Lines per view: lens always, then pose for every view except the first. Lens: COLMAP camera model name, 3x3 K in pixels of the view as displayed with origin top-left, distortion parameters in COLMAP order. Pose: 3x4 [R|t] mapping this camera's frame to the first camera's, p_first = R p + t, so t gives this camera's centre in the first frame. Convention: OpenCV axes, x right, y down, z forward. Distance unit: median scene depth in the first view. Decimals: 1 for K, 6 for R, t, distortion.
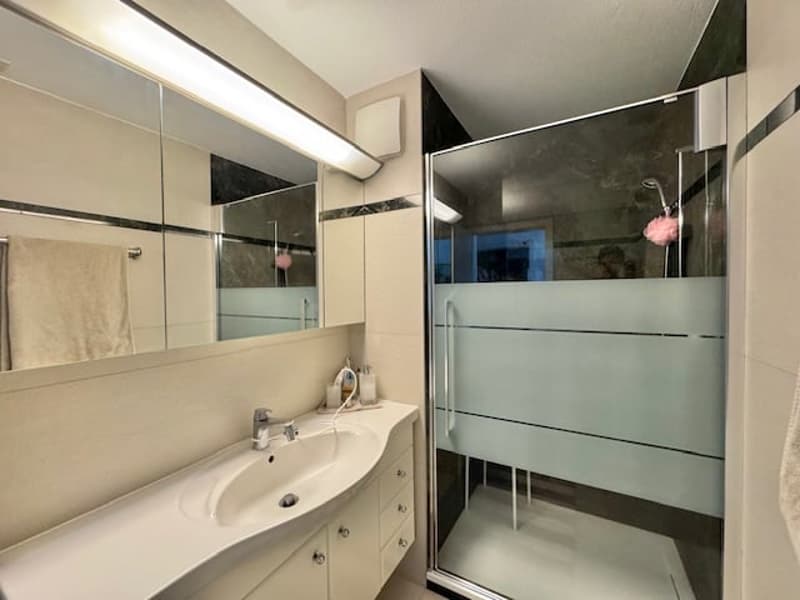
lens RADIAL K [[319.9, 0, 398.3], [0, 319.9, 301.1], [0, 0, 1]] dist [0.000380, 0.000539]
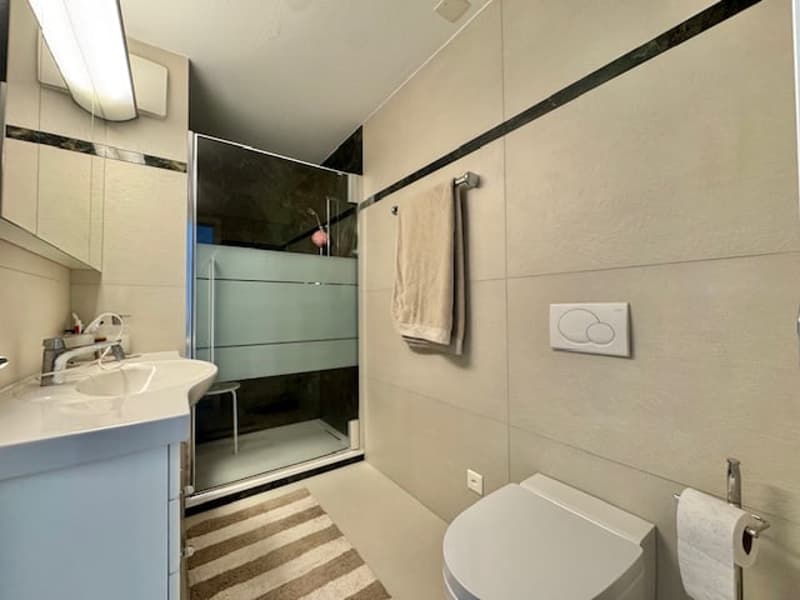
lens RADIAL K [[319.9, 0, 403.0], [0, 319.9, 303.2], [0, 0, 1]] dist [0.000380, 0.000539]
pose [[0.413607, 0.023027, 0.910164, -0.653481], [0.029327, 0.998824, -0.038597, 0.240624], [-0.909983, 0.042656, 0.412445, -0.168230]]
